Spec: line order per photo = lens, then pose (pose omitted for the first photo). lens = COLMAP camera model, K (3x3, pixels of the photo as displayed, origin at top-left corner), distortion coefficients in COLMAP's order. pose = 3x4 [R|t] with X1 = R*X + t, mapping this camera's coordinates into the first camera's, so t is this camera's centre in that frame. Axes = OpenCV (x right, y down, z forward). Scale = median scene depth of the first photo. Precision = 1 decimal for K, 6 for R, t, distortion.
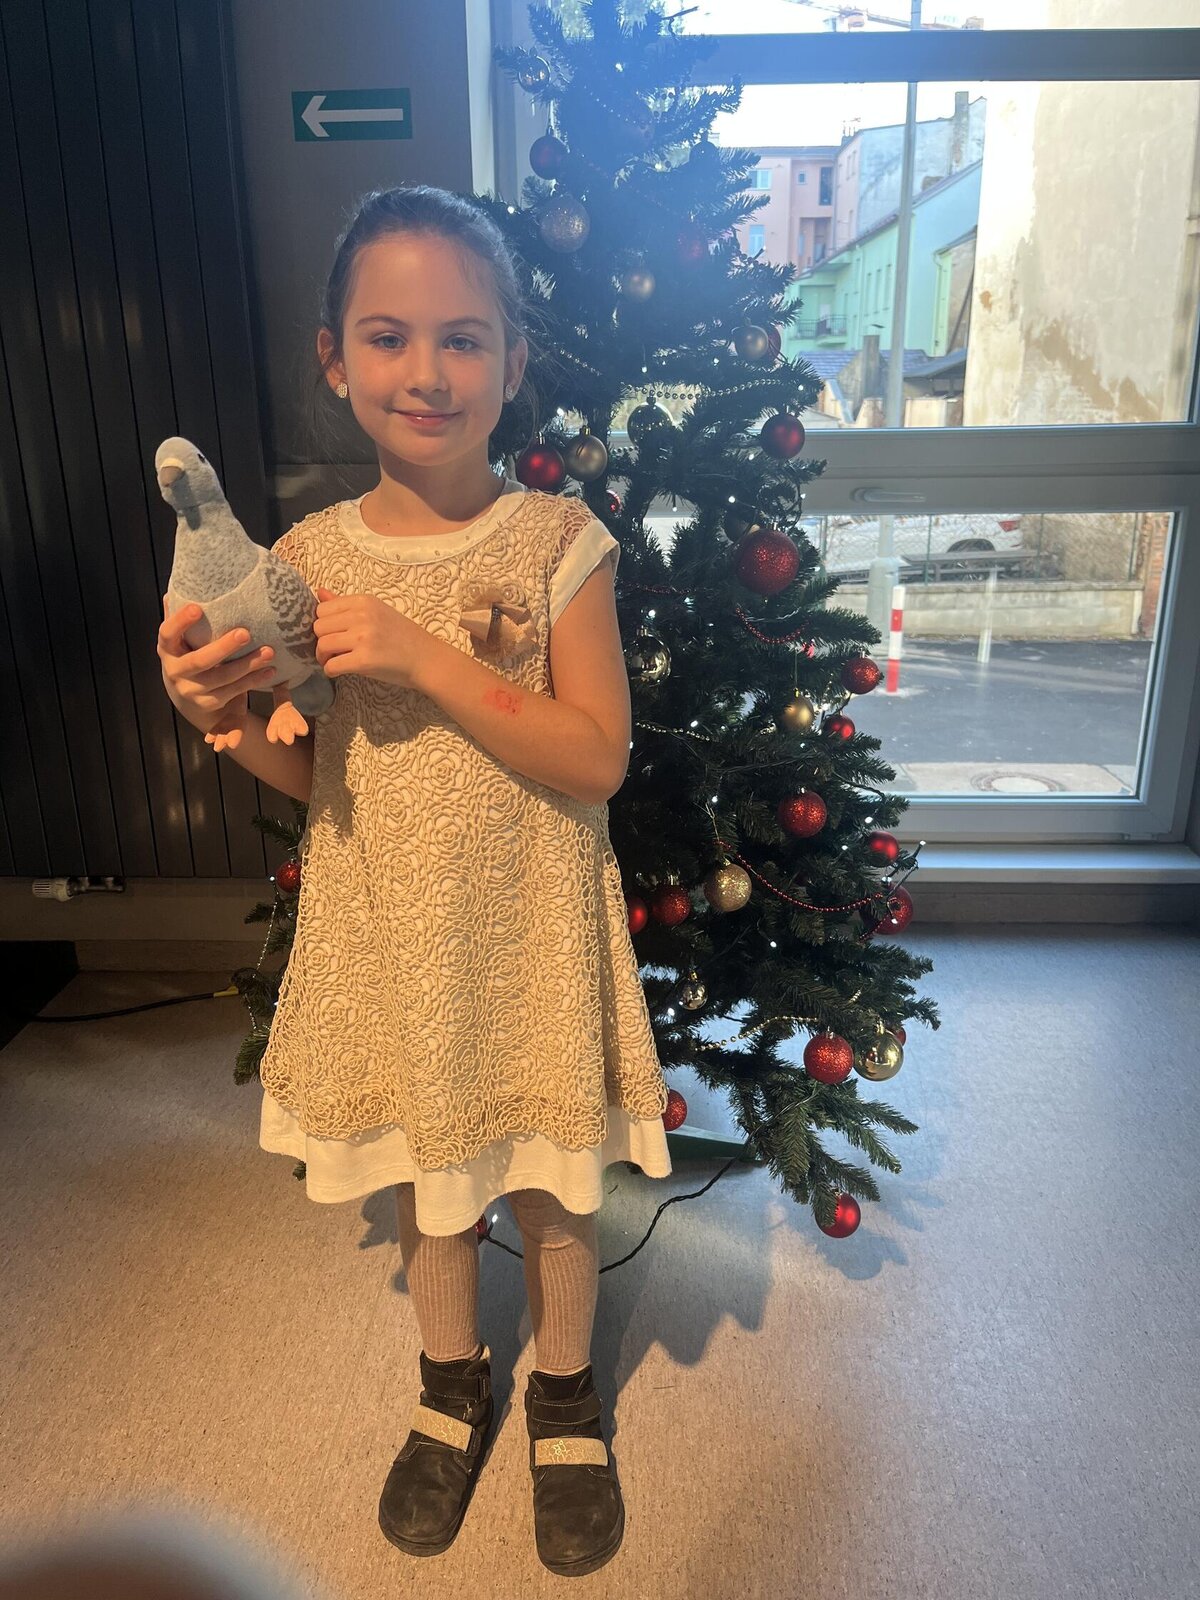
lens RADIAL K [[1211.3, 0, 607.2], [0, 1211.3, 801.4], [0, 0, 1]] dist [0.006237, -0.026970]
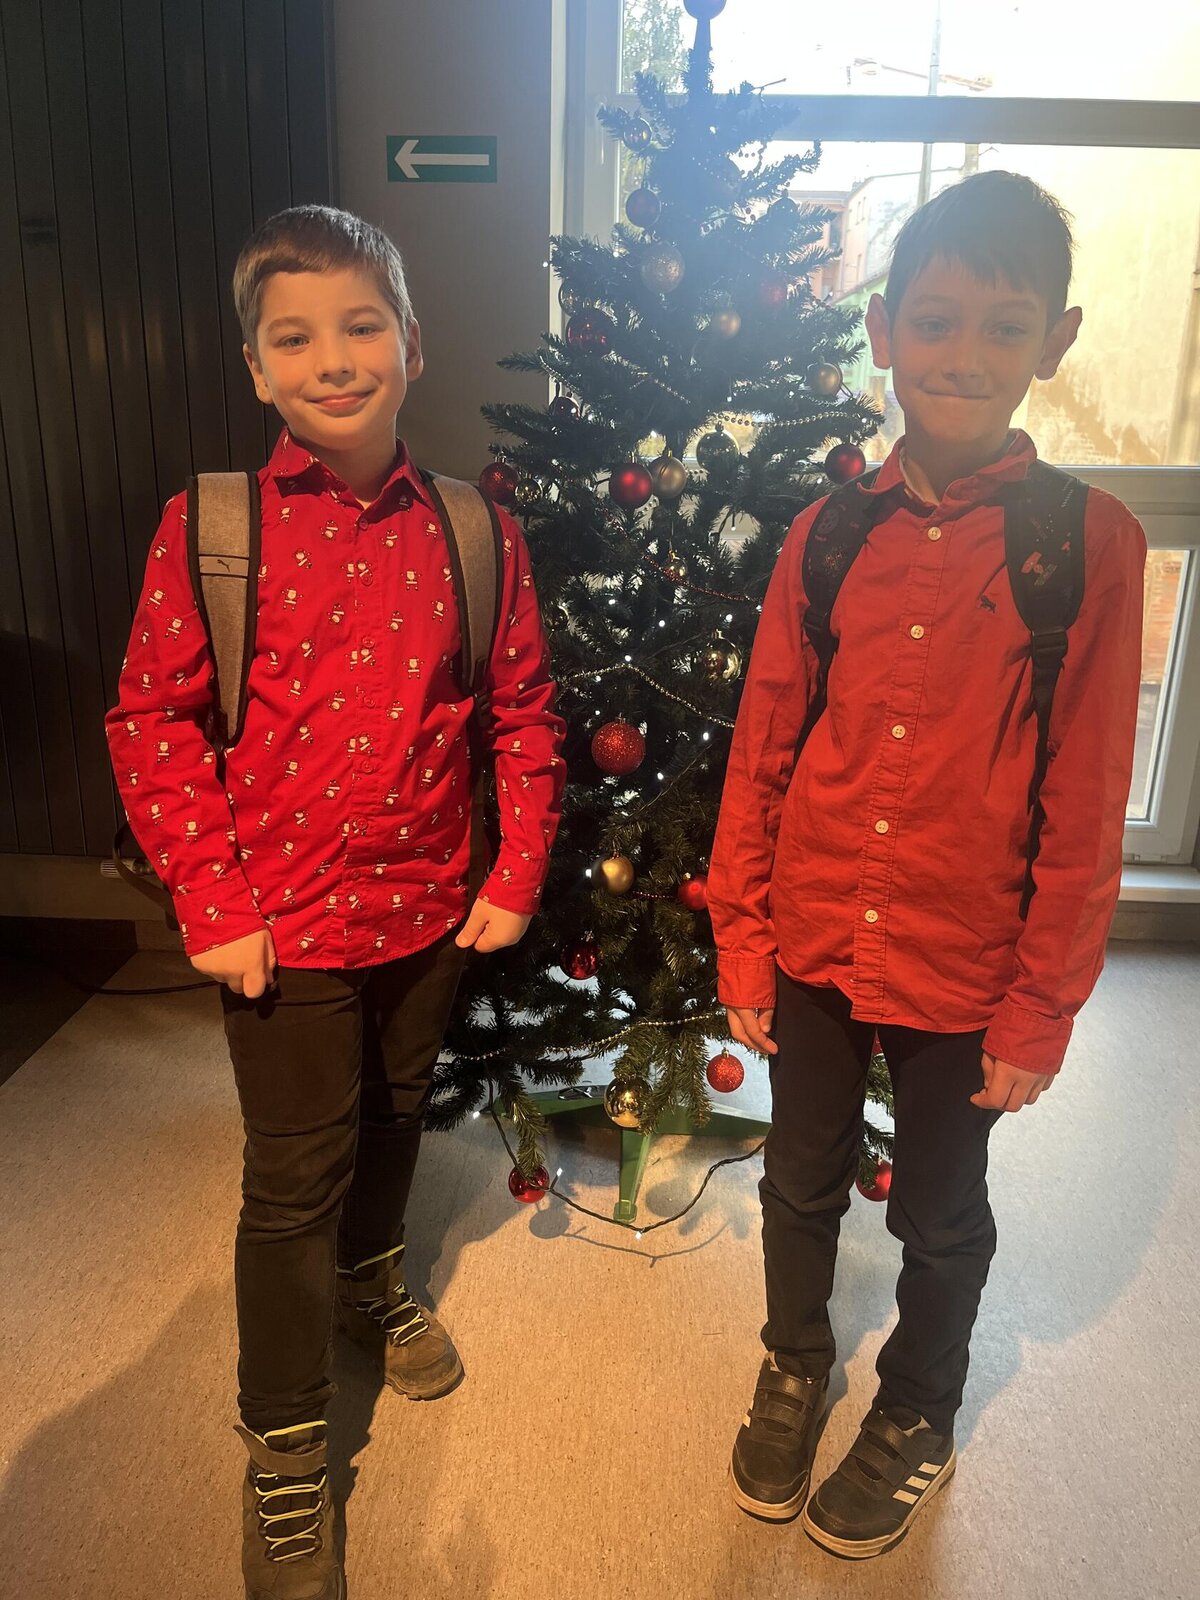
lens RADIAL K [[1211.3, 0, 592.6], [0, 1211.3, 794.8], [0, 0, 1]] dist [0.006237, -0.026970]
pose [[0.999429, 0.033509, -0.004251, -0.061470], [-0.033617, 0.999025, -0.028608, 0.033226], [0.003288, 0.028734, 0.999582, -0.079378]]
